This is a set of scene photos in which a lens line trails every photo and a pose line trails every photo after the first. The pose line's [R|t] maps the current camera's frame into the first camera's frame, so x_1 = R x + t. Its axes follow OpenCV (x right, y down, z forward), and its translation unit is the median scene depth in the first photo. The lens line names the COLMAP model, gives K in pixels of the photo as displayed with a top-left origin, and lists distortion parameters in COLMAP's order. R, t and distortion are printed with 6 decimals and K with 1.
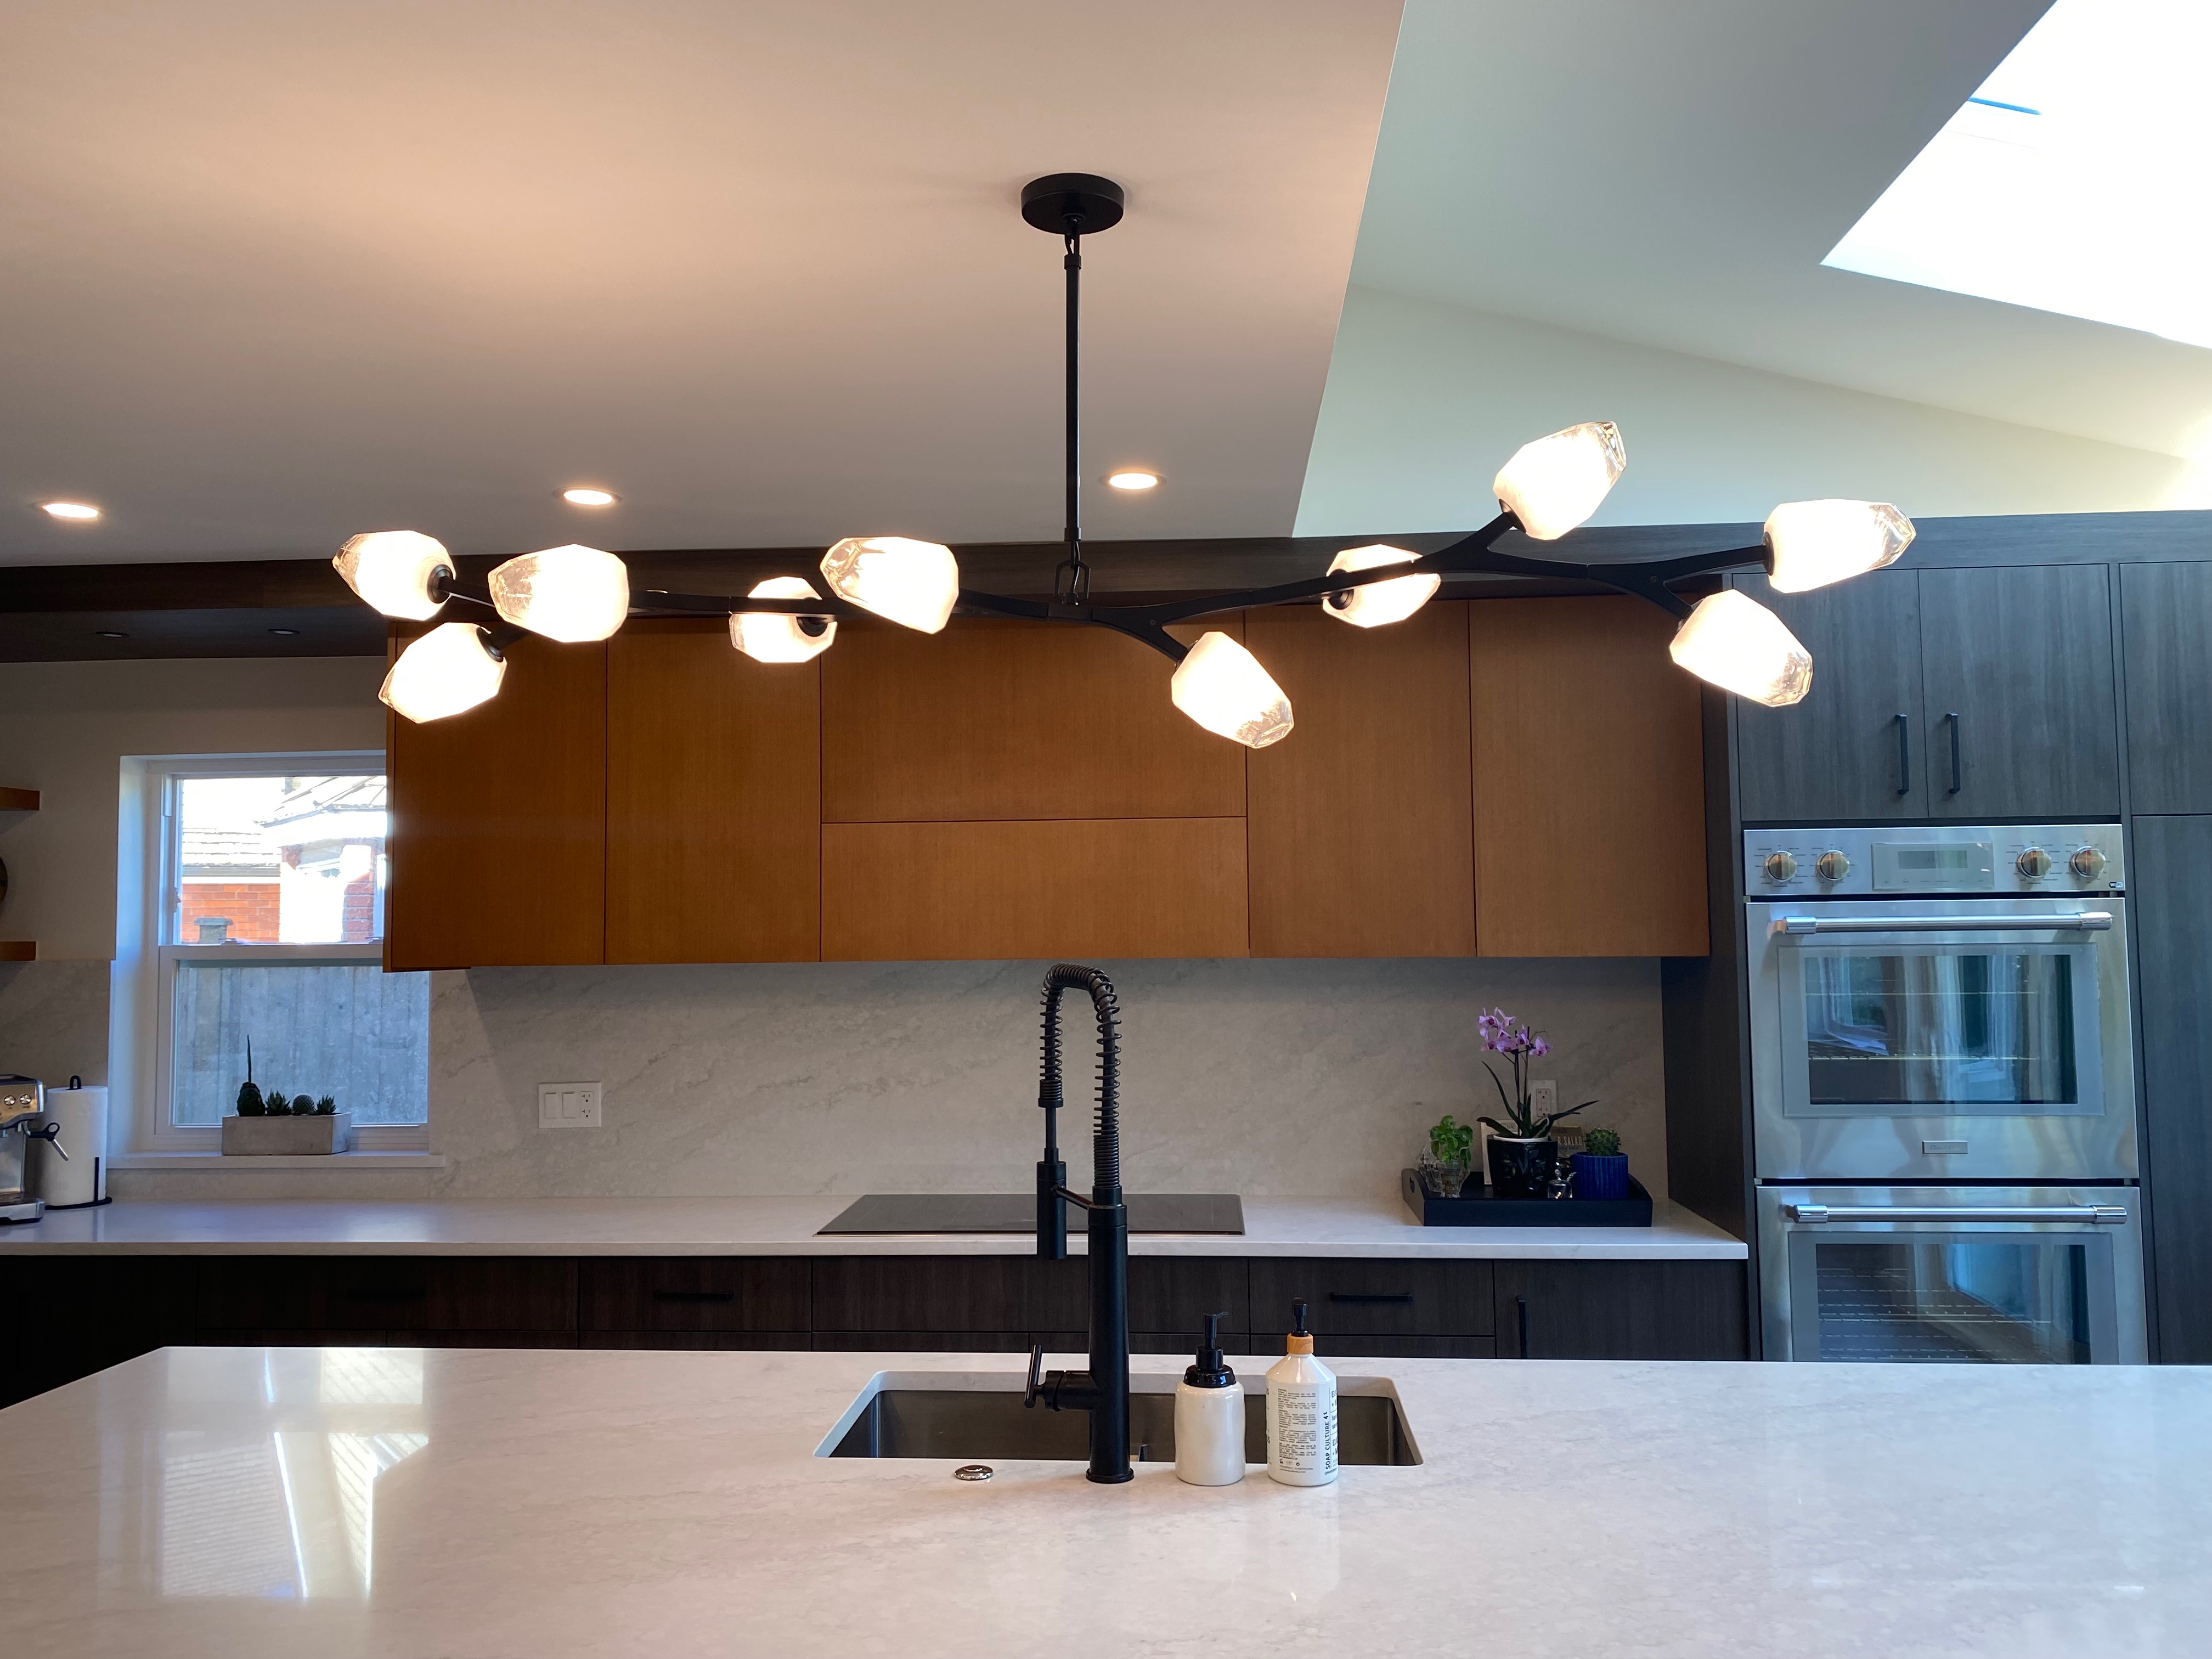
lens RADIAL K [[1733.9, 0, 1106.0], [0, 1733.9, 829.5], [0, 0, 1]] dist [0.063909, -0.102147]
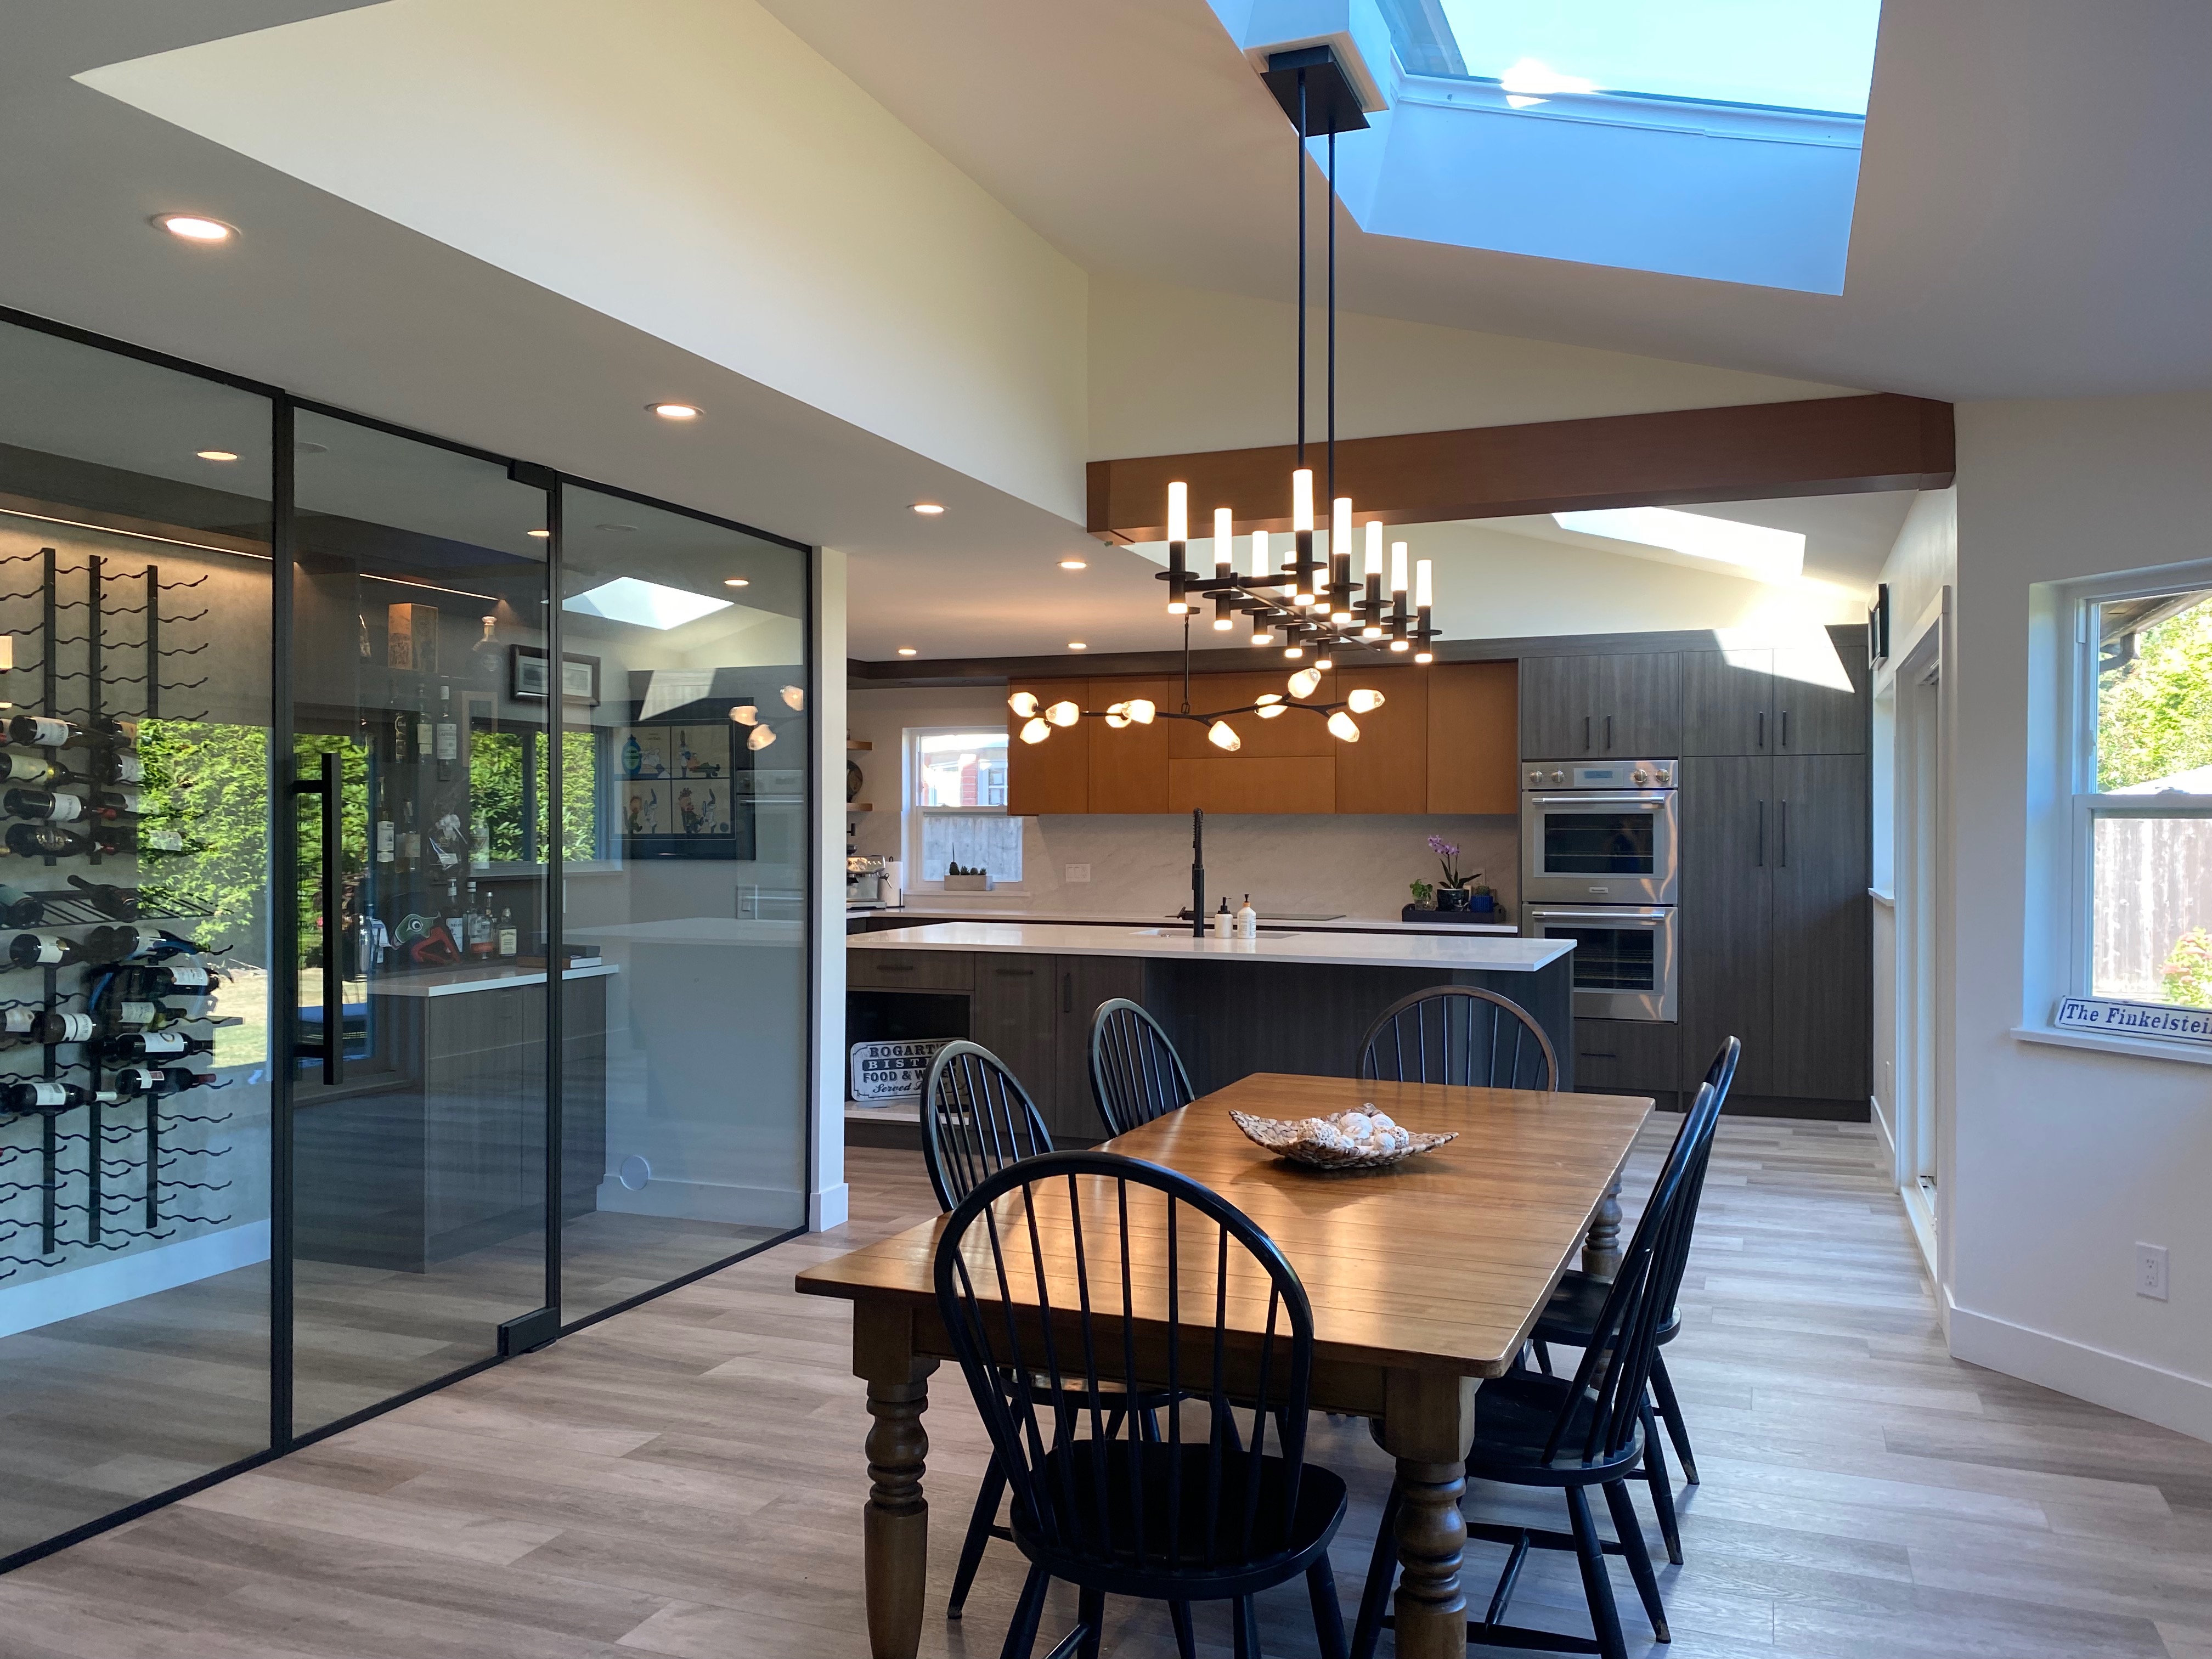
lens RADIAL K [[1726.3, 0, 1066.0], [0, 1726.3, 826.8], [0, 0, 1]] dist [0.075202, -0.135044]
pose [[0.947936, 0.012907, -0.318199, 0.457884], [0.007477, 0.998001, 0.062756, -0.058423], [0.318373, -0.061868, 0.945945, -1.320098]]
